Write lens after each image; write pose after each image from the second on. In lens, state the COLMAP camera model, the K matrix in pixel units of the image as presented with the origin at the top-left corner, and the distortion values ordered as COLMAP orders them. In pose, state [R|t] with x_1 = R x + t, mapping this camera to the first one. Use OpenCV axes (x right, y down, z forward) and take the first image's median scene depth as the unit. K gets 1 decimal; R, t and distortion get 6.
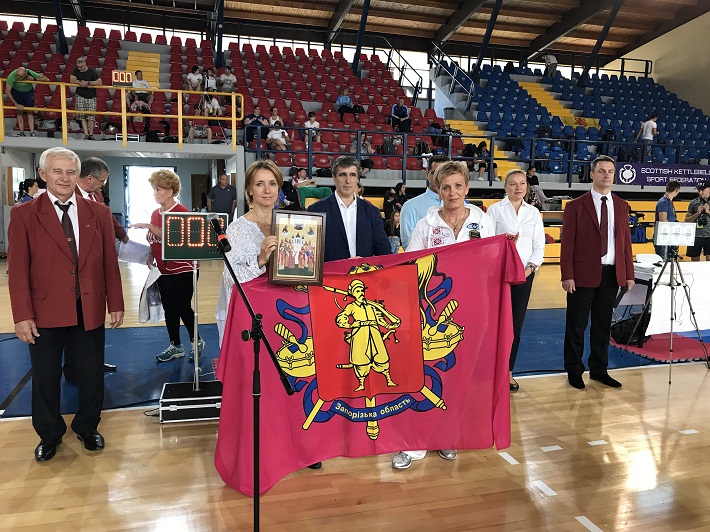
lens RADIAL K [[576.0, 0, 355.0], [0, 576.0, 266.0], [0, 0, 1]] dist [0.099937, 0.000133]
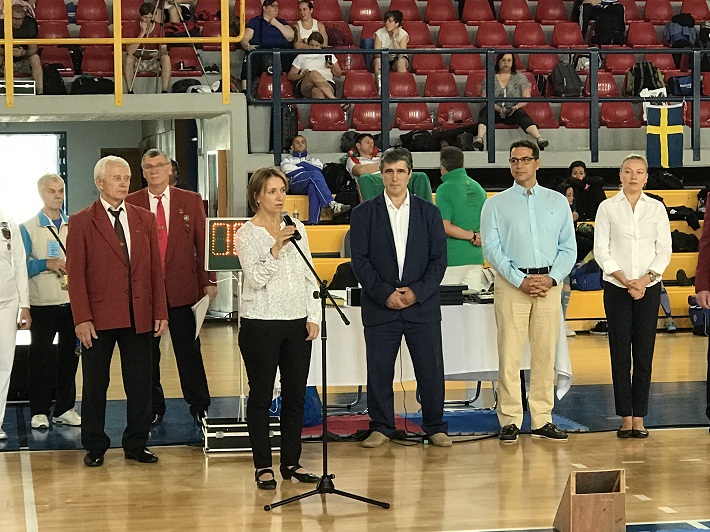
lens RADIAL K [[1966.8, 0, 355.0], [0, 1966.8, 266.0], [0, 0, 1]] dist [0.006412, 0.287169]
pose [[0.993595, -0.022971, -0.110644, 0.072525], [0.013849, 0.996493, -0.082518, 0.068743], [0.112151, 0.080457, 0.990429, -0.573657]]
